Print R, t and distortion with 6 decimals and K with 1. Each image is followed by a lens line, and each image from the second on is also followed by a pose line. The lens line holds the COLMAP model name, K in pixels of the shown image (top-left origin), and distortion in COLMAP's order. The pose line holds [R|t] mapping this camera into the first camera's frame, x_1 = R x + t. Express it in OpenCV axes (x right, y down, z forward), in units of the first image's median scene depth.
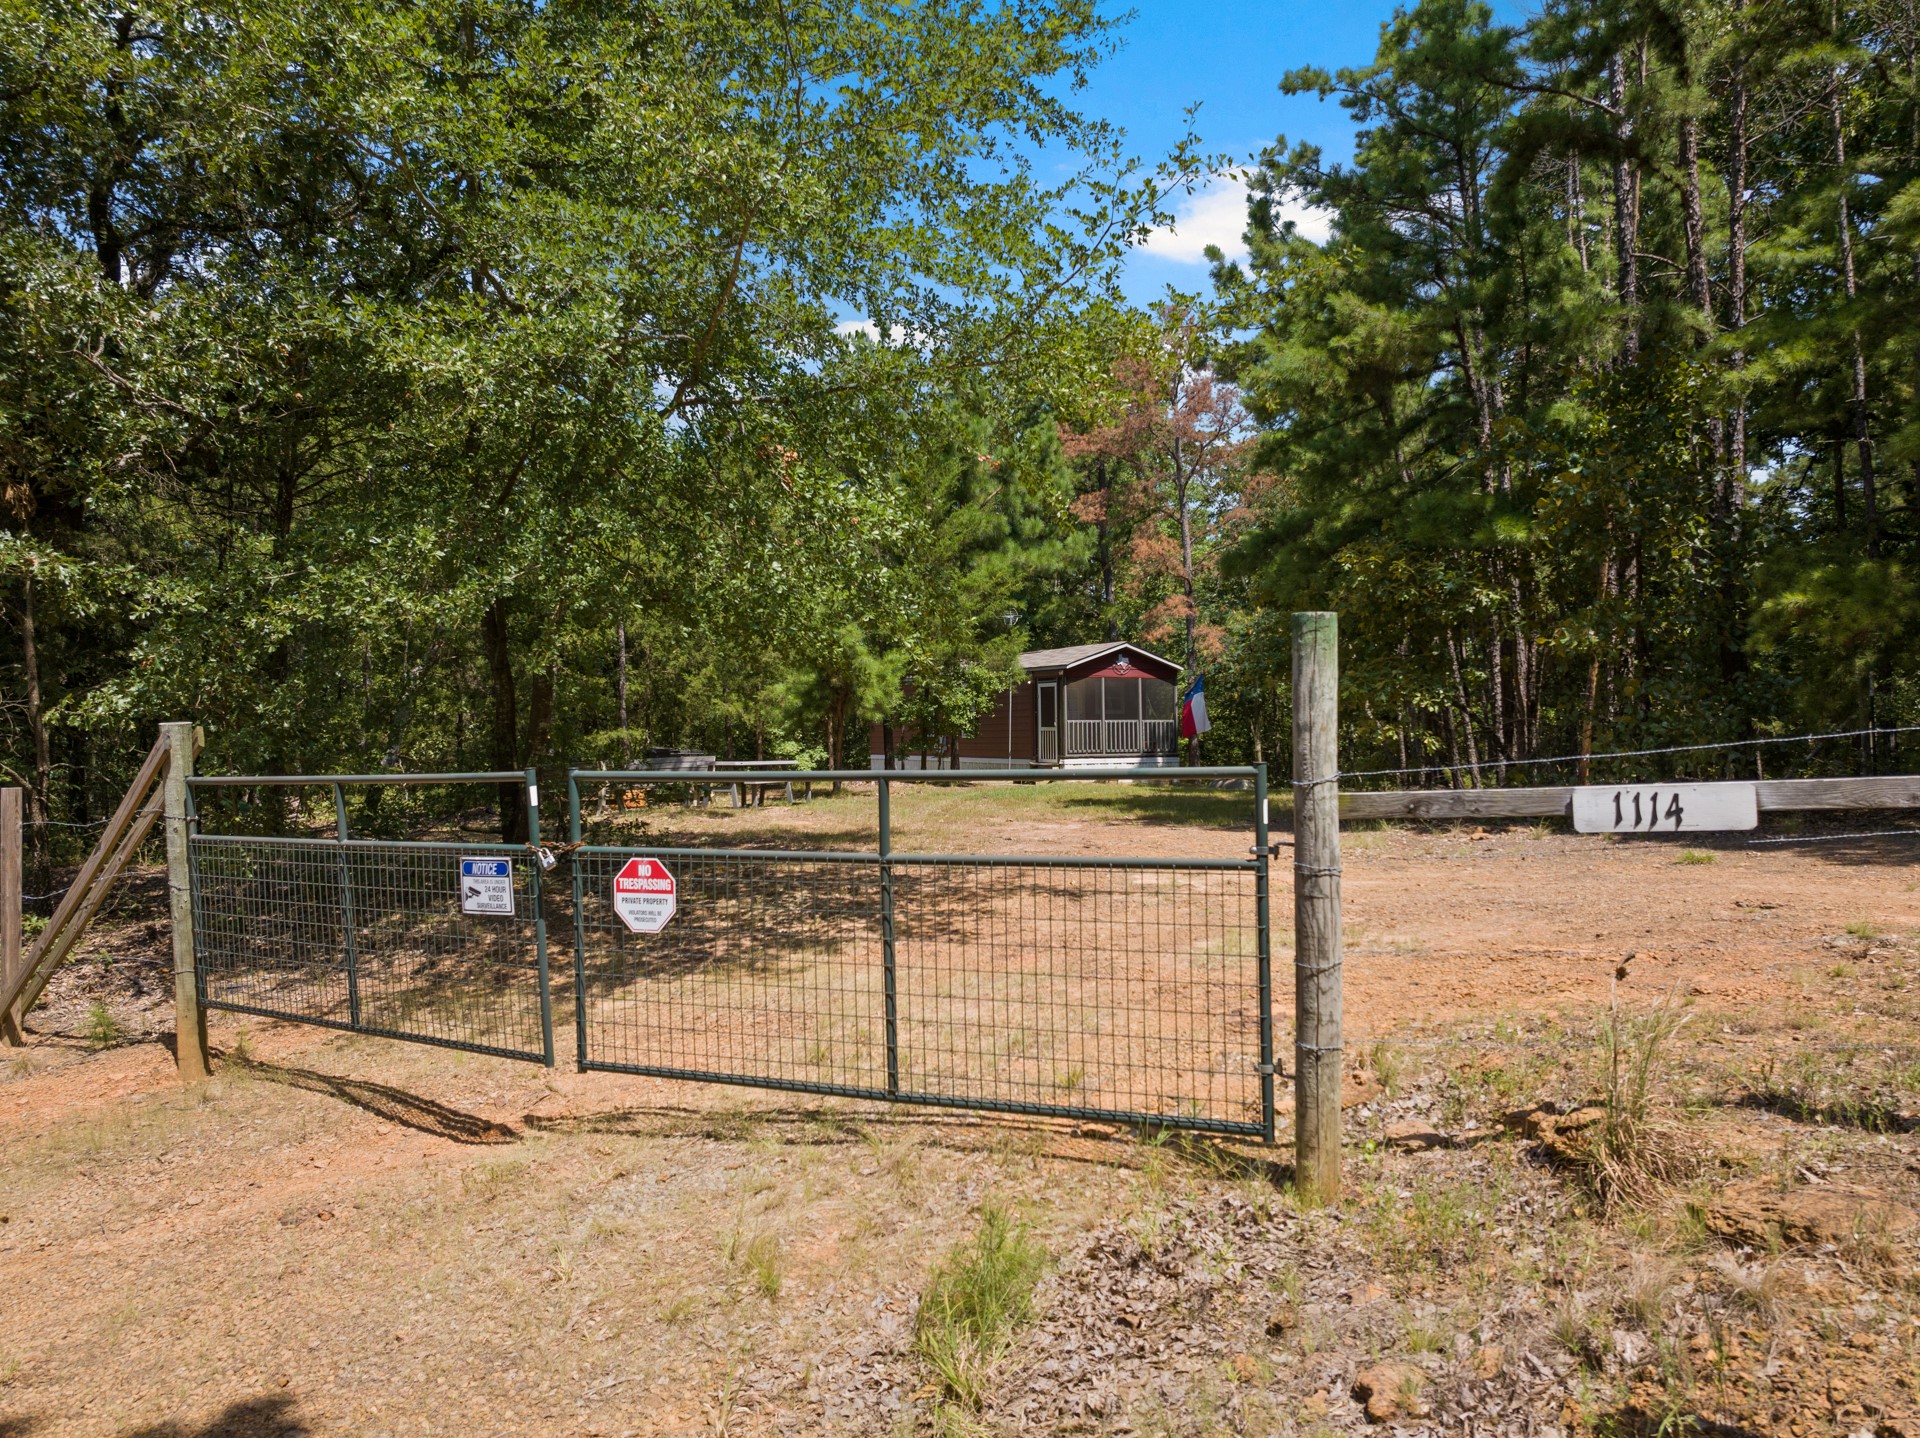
lens RADIAL K [[1351.2, 0, 969.2], [0, 1351.2, 728.0], [0, 0, 1]] dist [-0.037429, -0.004375]
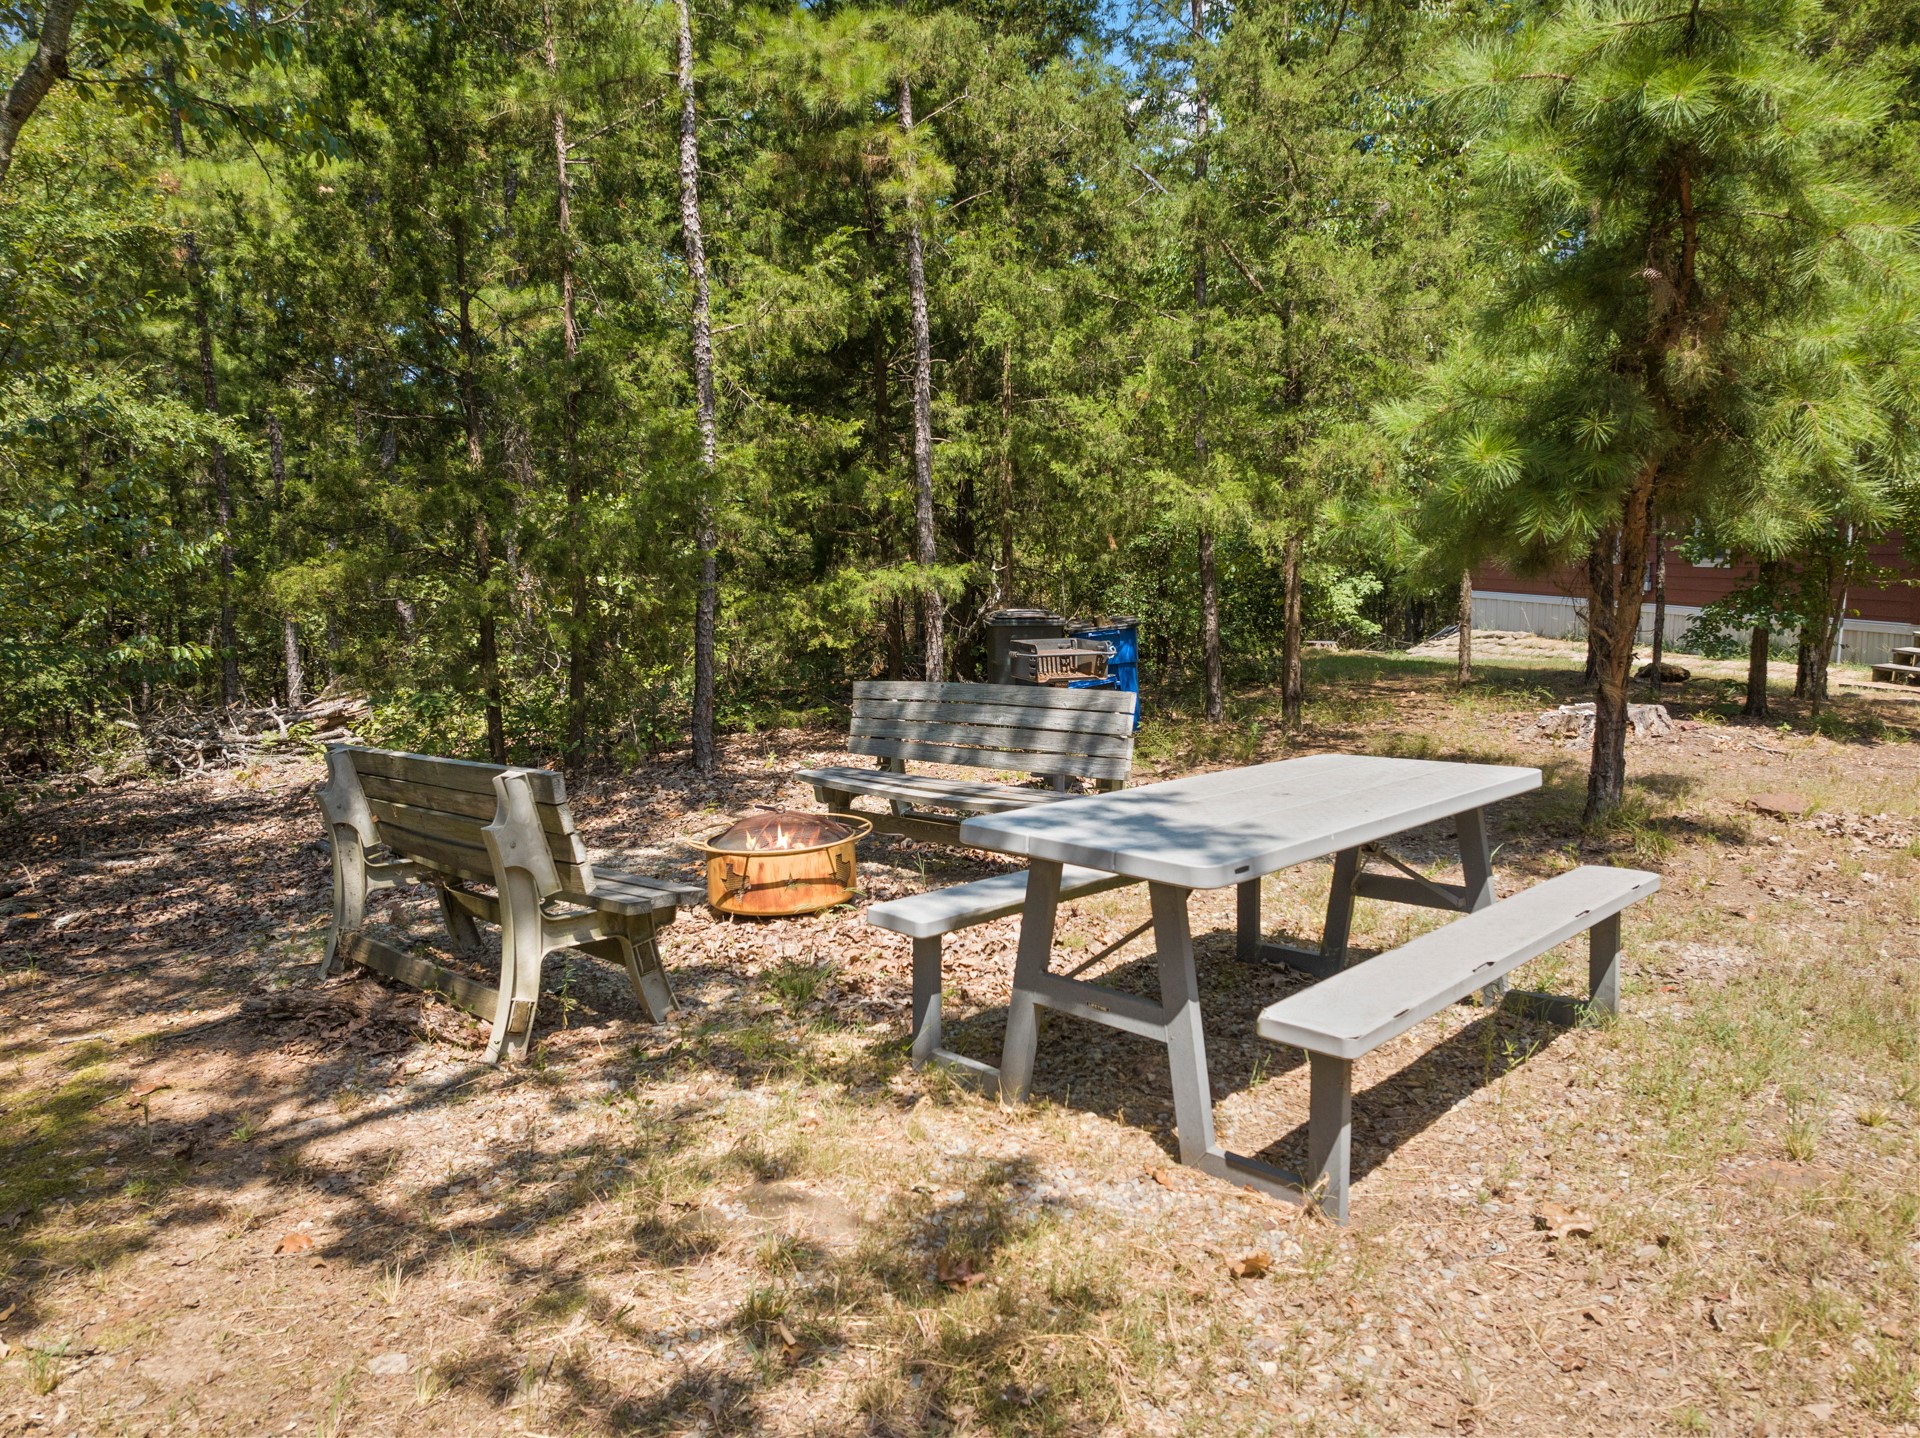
lens RADIAL K [[1351.2, 0, 963.2], [0, 1351.2, 713.7], [0, 0, 1]] dist [-0.037429, -0.004375]
pose [[0.932701, 0.042167, -0.358176, -0.086877], [0.005692, 0.991297, 0.131524, -0.005529], [0.360605, -0.124711, 0.924344, 0.510708]]
